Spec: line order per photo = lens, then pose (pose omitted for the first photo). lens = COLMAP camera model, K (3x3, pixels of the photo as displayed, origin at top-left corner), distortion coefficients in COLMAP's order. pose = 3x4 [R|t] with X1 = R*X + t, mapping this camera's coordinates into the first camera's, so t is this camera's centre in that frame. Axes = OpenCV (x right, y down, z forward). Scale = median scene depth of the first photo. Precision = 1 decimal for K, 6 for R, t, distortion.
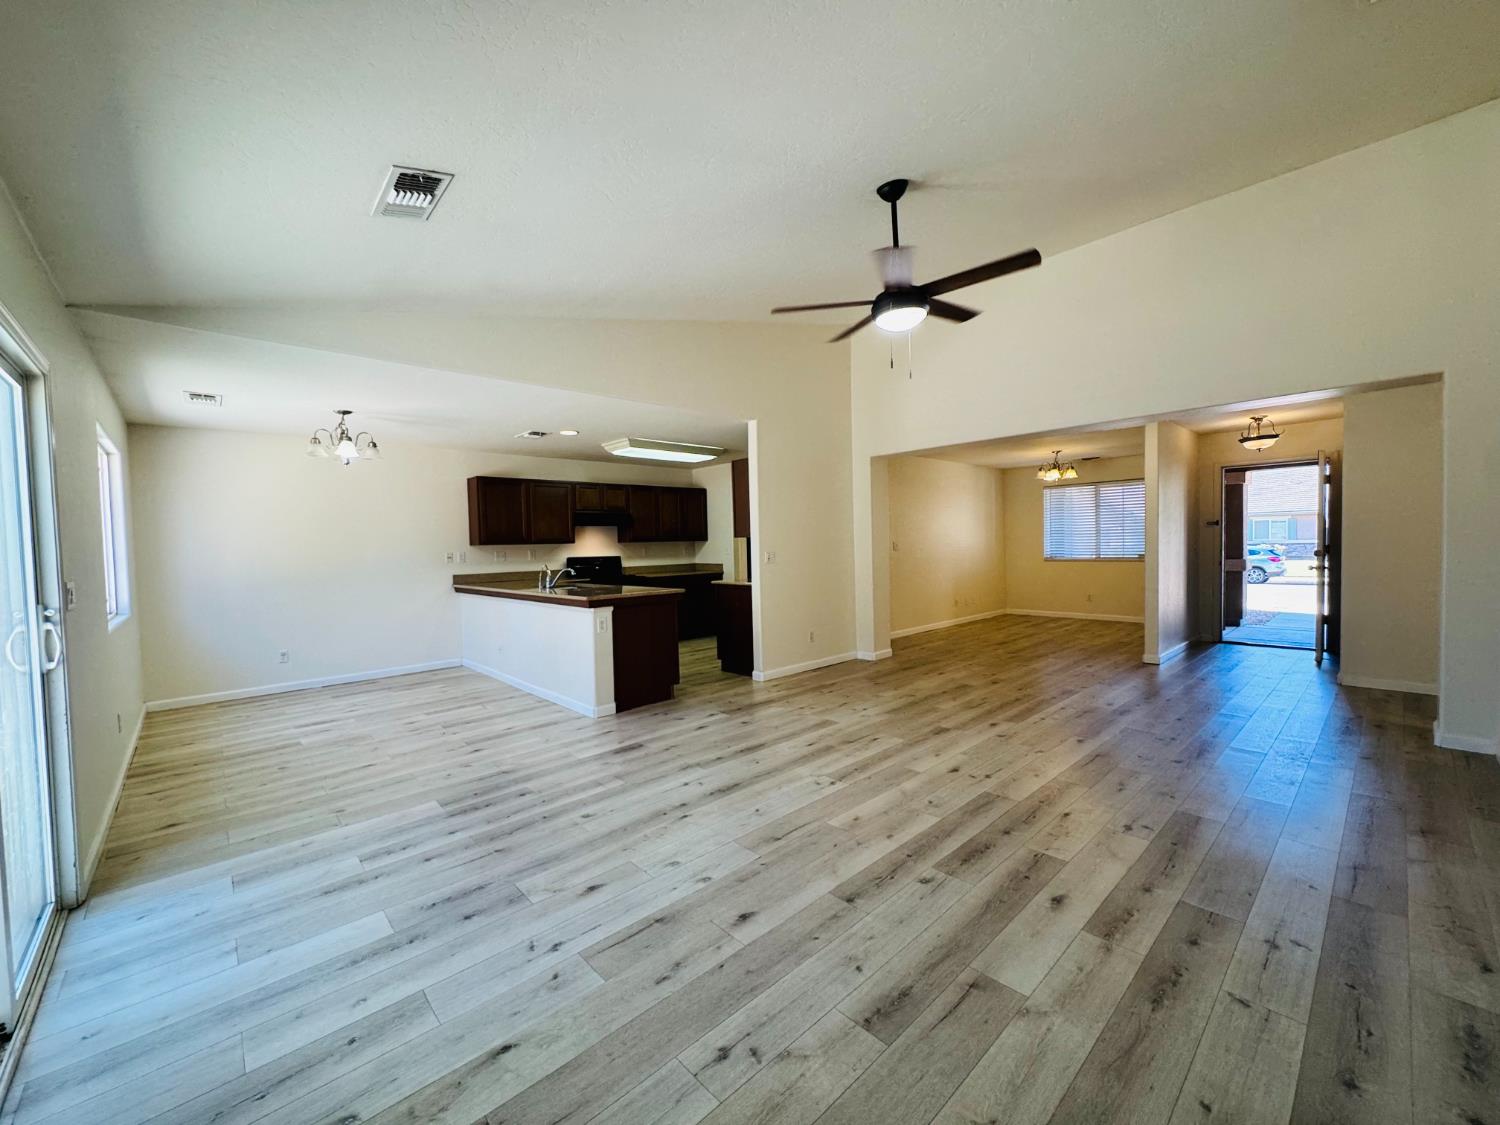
lens RADIAL K [[601.3, 0, 748.8], [0, 601.3, 562.8], [0, 0, 1]] dist [-0.005511, 0.000978]
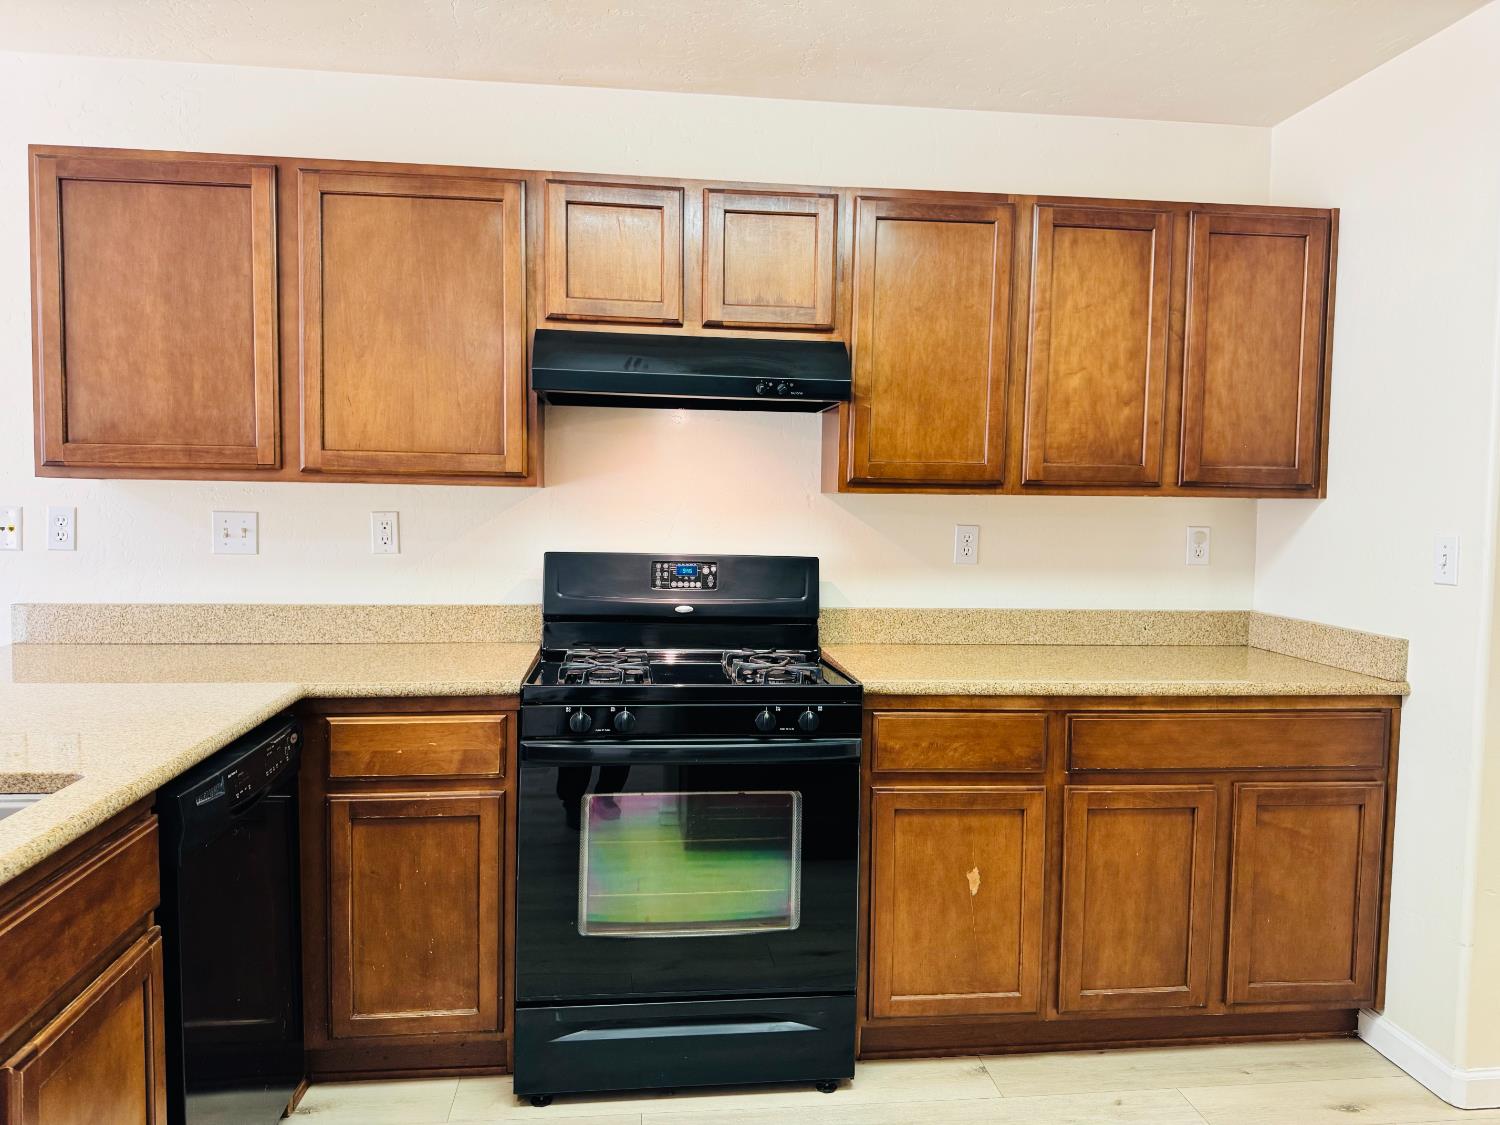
lens RADIAL K [[1060.1, 0, 754.6], [0, 1060.1, 560.5], [0, 0, 1]] dist [0.044415, -0.054680]
pose [[0.809383, 0.073860, -0.582619, -0.038992], [-0.054371, 0.997223, 0.050888, -0.054272], [0.584759, -0.009510, 0.811151, 1.379539]]
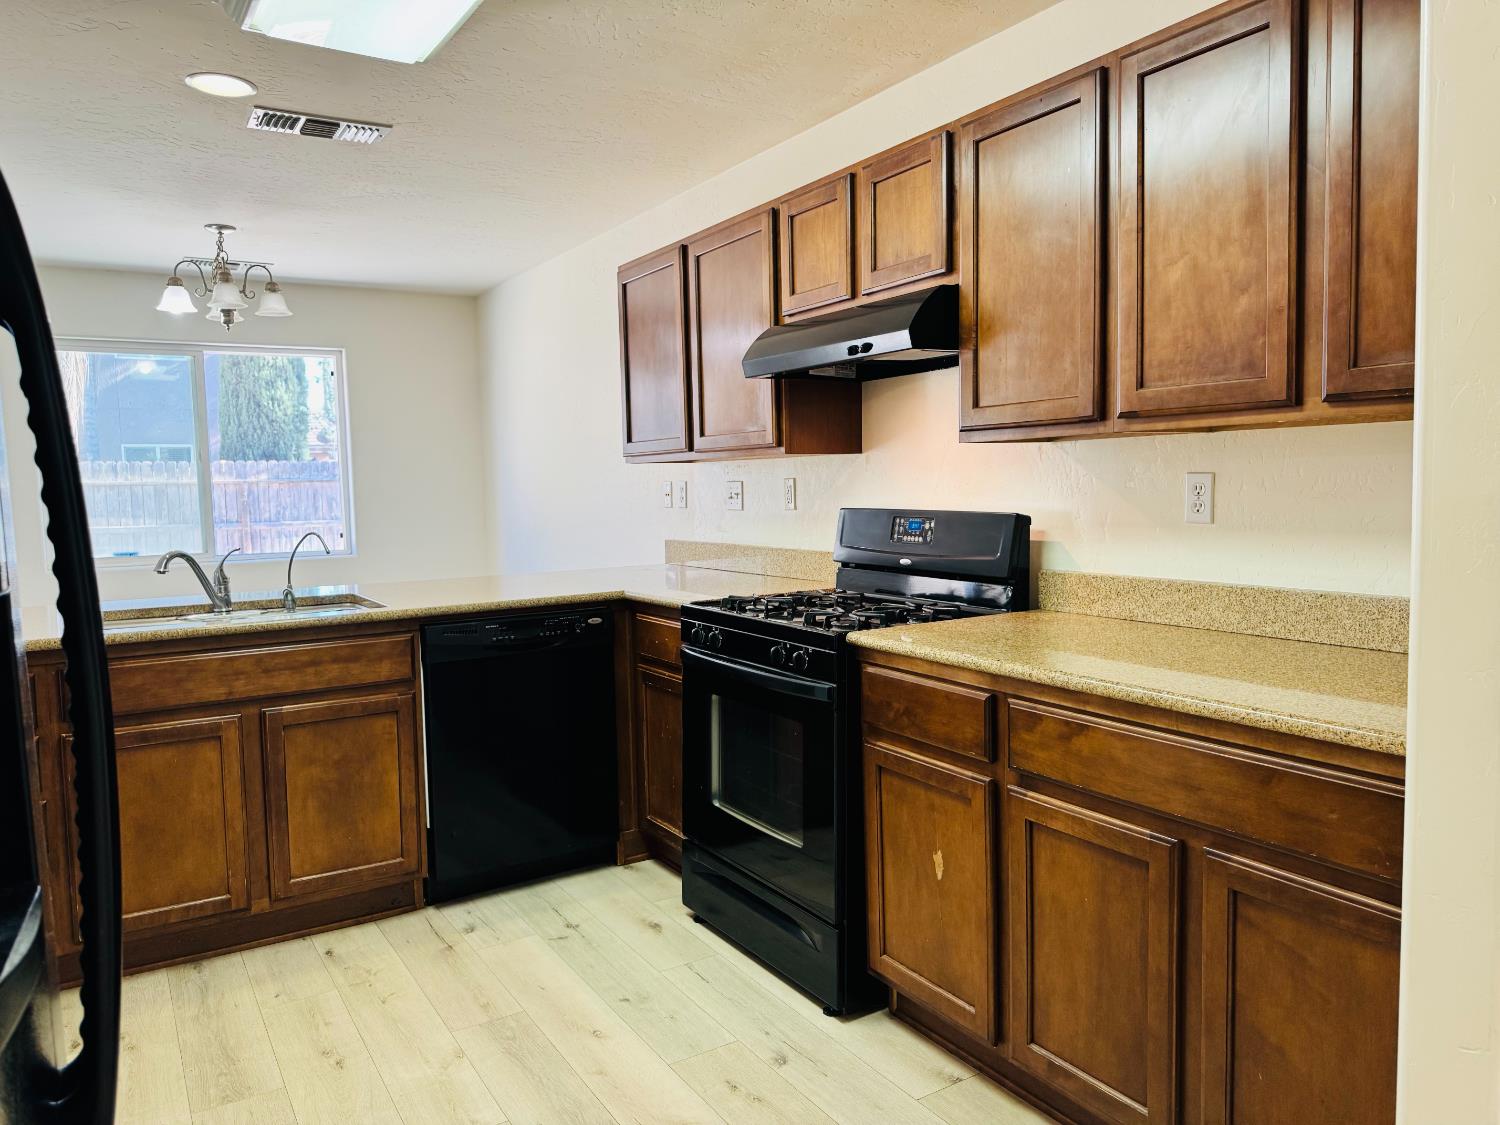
lens RADIAL K [[1060.1, 0, 754.0], [0, 1060.1, 565.9], [0, 0, 1]] dist [0.044415, -0.054680]
pose [[-0.178980, 0.108719, -0.977827, 0.263160], [-0.002510, 0.993822, 0.110957, -0.063163], [0.983850, 0.022313, -0.177601, 1.946198]]
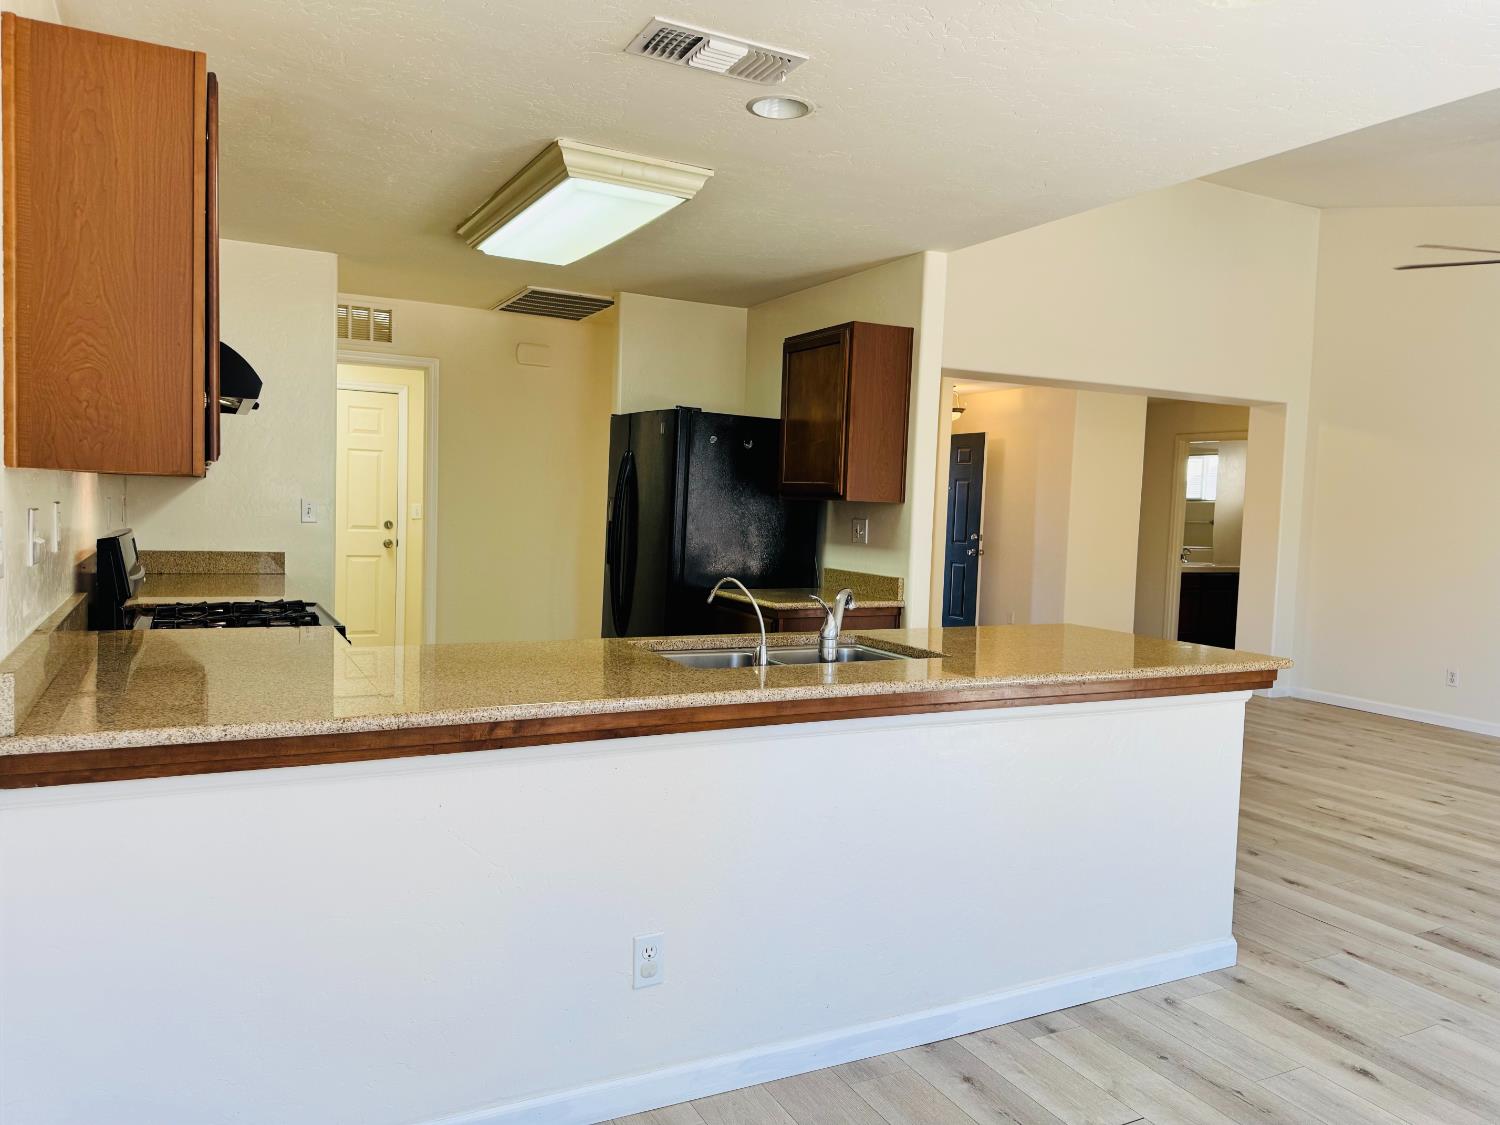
lens RADIAL K [[1060.1, 0, 748.0], [0, 1060.1, 565.5], [0, 0, 1]] dist [0.044415, -0.054680]
pose [[0.266594, -0.025527, 0.963471, -1.139037], [-0.011623, 0.999491, 0.029697, -0.024010], [-0.963739, -0.019115, 0.266162, 1.263893]]
